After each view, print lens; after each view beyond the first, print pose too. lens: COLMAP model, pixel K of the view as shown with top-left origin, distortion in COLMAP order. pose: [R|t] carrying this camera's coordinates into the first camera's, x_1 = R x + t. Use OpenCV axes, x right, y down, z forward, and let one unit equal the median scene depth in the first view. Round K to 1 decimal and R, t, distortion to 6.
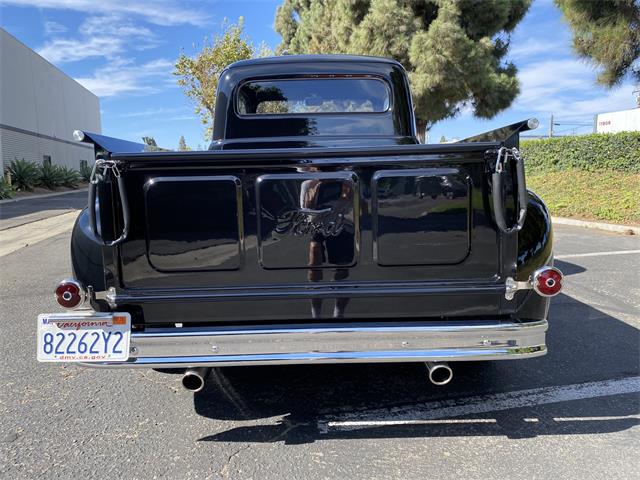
lens RADIAL K [[494.8, 0, 320.0], [0, 494.8, 240.0], [0, 0, 1]] dist [-0.000492, 0.000085]
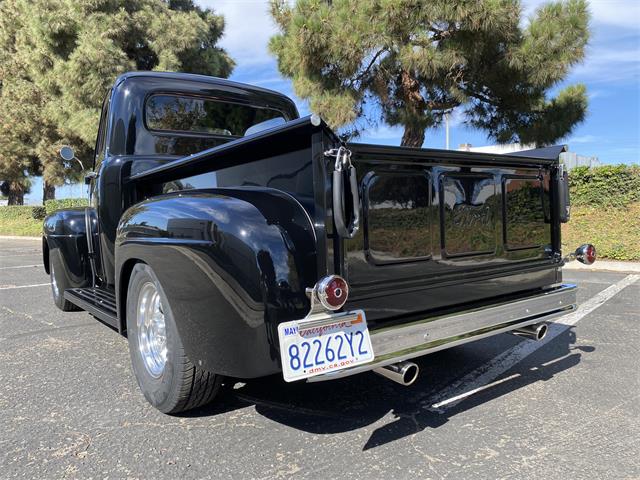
lens RADIAL K [[494.8, 0, 320.0], [0, 494.8, 240.0], [0, 0, 1]] dist [-0.000492, 0.000085]
pose [[0.803614, -0.027096, 0.594534, -1.002458], [0.085584, 0.993842, -0.070387, 0.075644], [-0.588965, 0.107447, 0.800984, 0.288243]]
